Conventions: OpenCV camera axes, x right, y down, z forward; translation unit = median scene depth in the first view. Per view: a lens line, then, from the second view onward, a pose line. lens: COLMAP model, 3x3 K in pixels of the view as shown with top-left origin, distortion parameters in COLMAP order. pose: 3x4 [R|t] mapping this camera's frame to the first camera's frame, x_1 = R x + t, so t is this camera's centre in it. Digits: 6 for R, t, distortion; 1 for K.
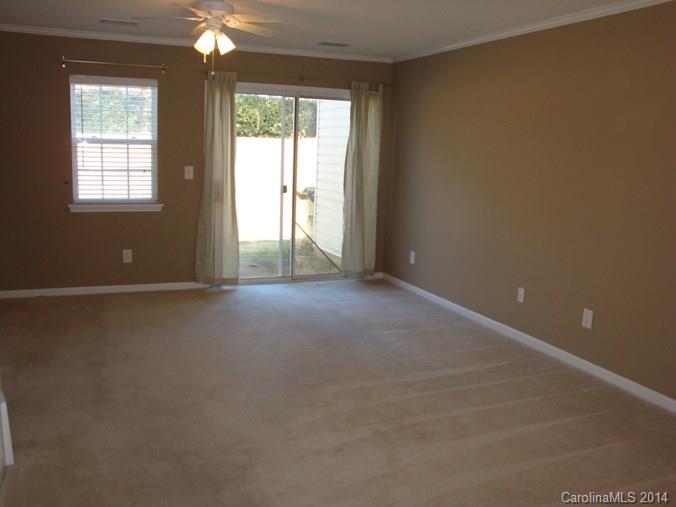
lens RADIAL K [[605.0, 0, 338.0], [0, 605.0, 253.5], [0, 0, 1]] dist [-0.147693, 0.129636]
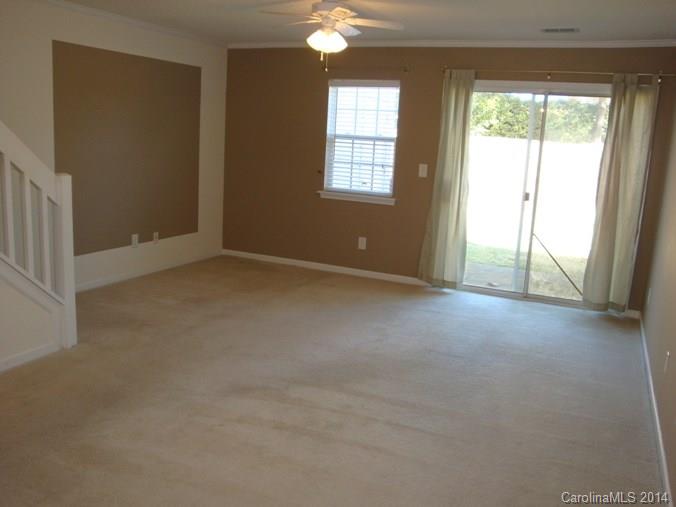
lens RADIAL K [[605.0, 0, 338.0], [0, 605.0, 253.5], [0, 0, 1]] dist [-0.147693, 0.129636]
pose [[0.682753, 0.141640, -0.716789, 0.390308], [-0.155985, 0.986669, 0.046392, -0.020397], [0.713805, 0.080134, 0.695745, 0.189764]]
